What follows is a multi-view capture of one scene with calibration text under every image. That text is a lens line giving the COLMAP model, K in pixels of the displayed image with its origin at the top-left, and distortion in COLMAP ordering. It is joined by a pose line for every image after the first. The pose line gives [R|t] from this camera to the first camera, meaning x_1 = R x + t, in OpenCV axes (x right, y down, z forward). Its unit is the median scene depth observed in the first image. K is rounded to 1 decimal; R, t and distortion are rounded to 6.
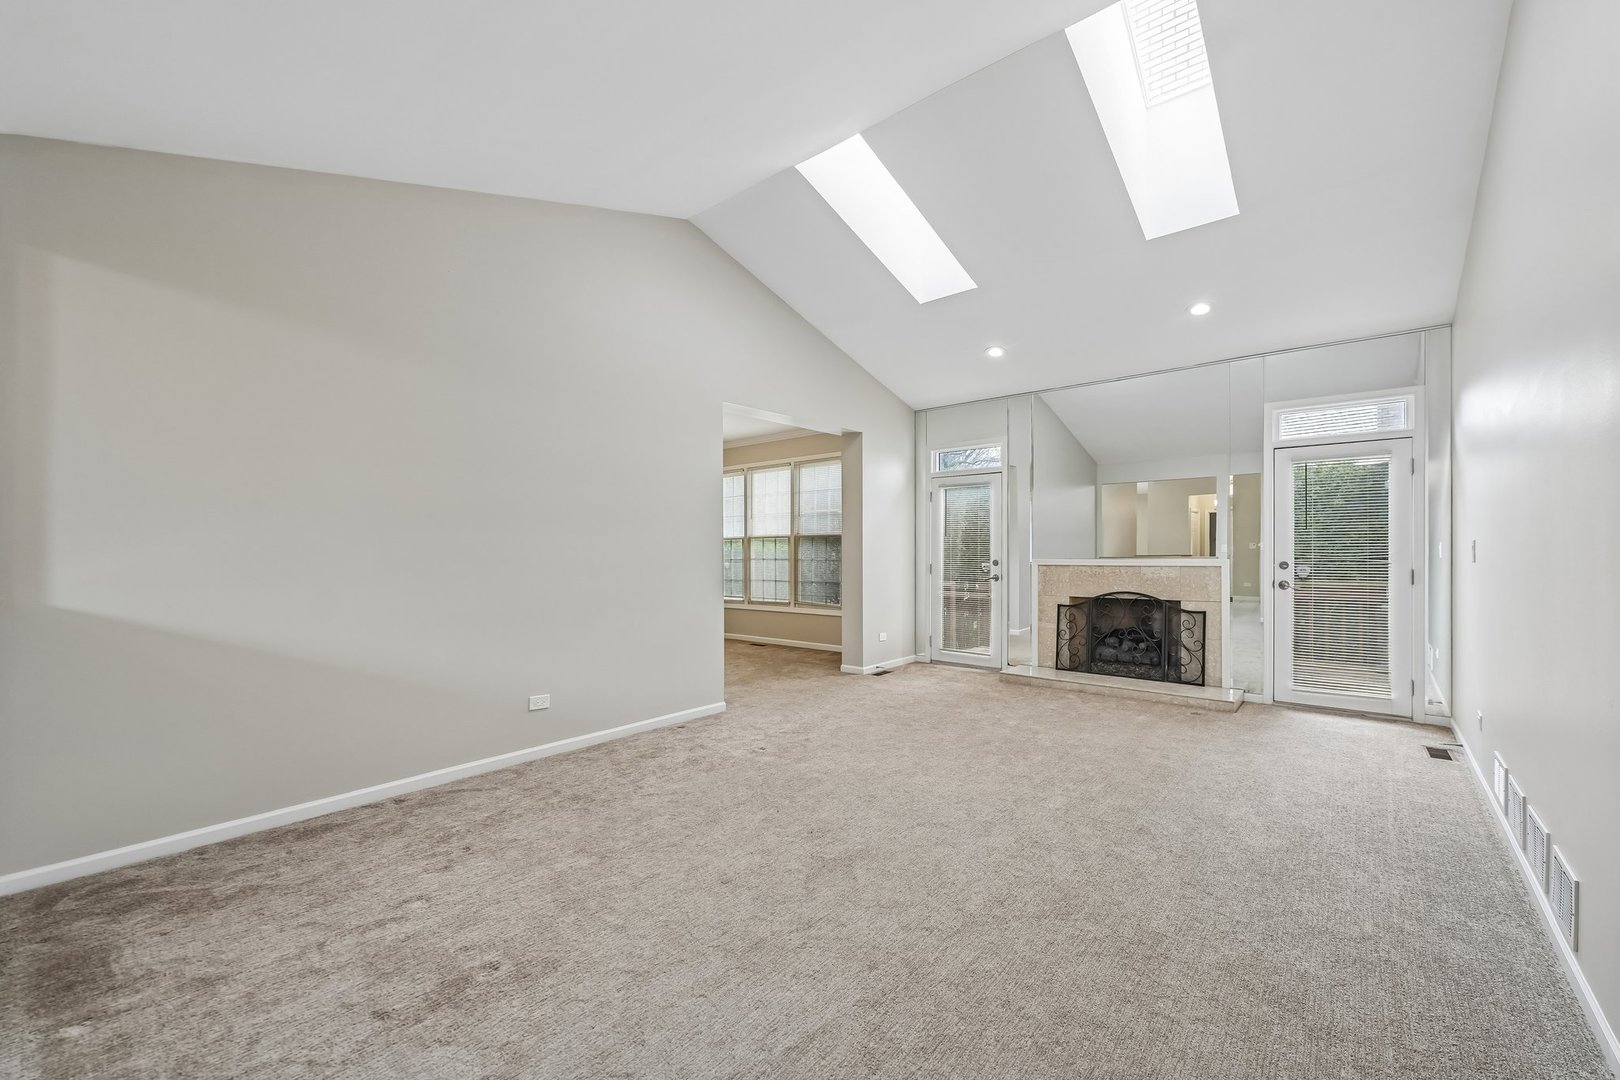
lens RADIAL K [[658.0, 0, 817.5], [0, 658.0, 552.8], [0, 0, 1]] dist [0.001939, -0.000512]
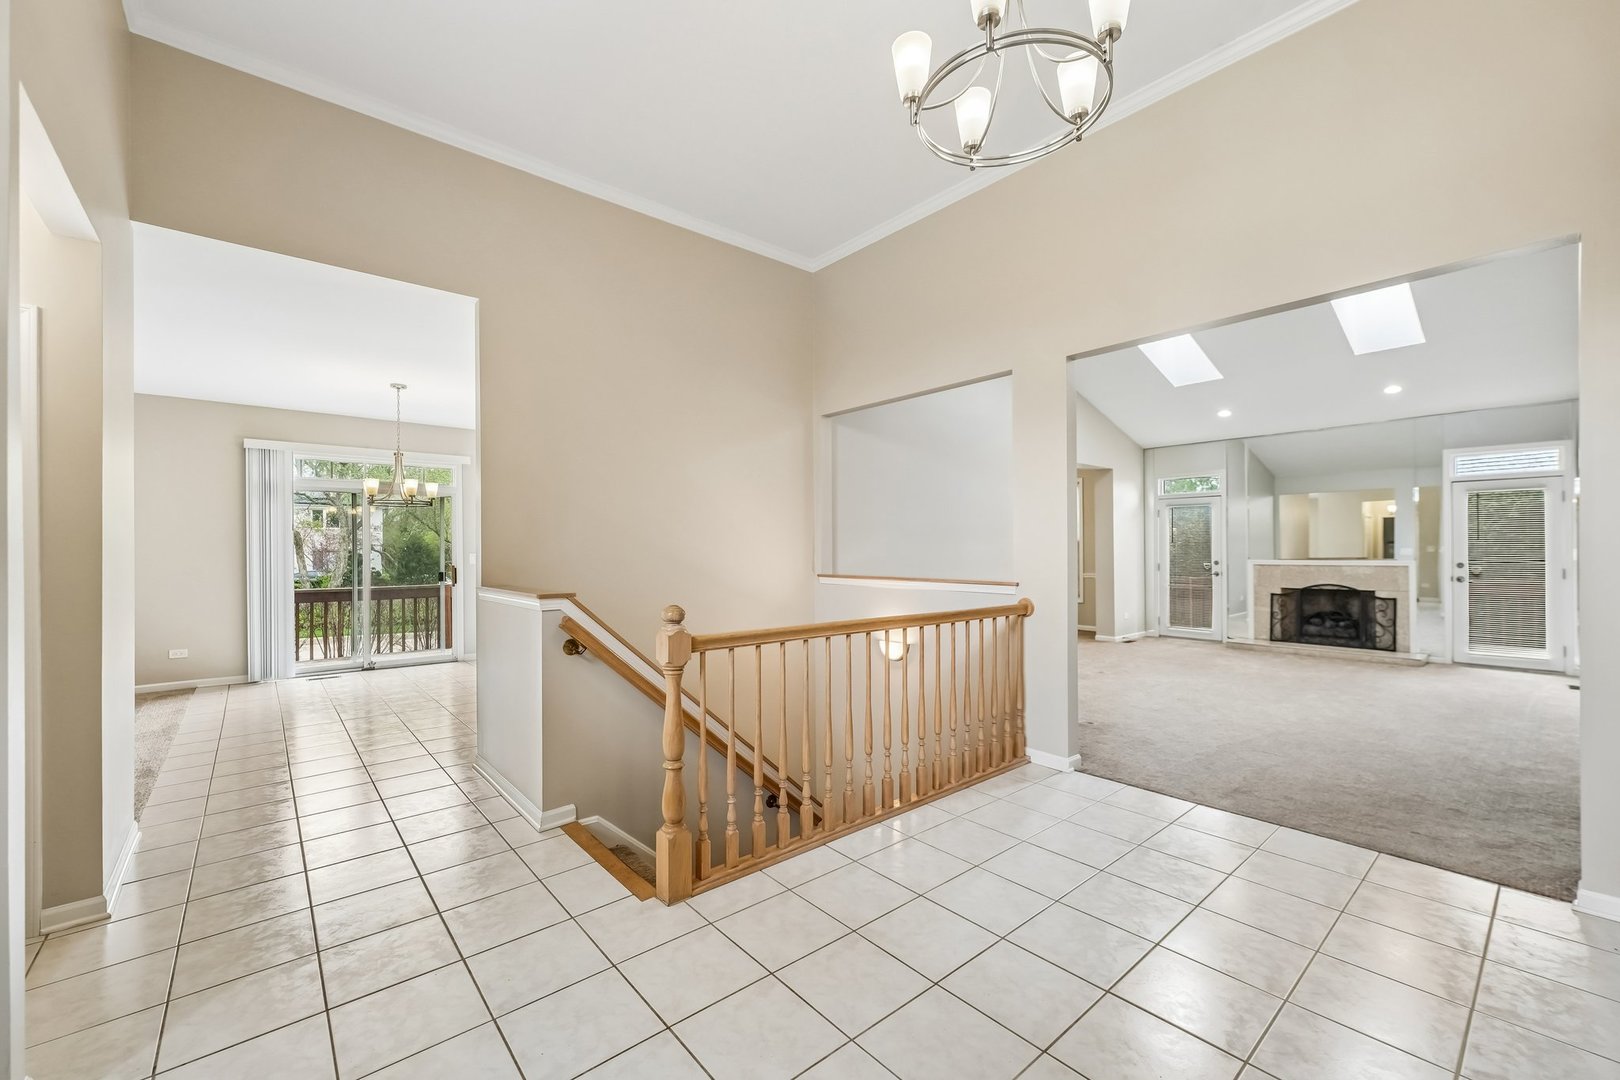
lens RADIAL K [[658.0, 0, 809.1], [0, 658.0, 545.4], [0, 0, 1]] dist [0.001939, -0.000512]
pose [[0.985374, 0.000533, -0.170402, -0.353818], [-0.002526, 0.999931, -0.011482, -0.003212], [0.170384, 0.011745, 0.985308, -0.522317]]
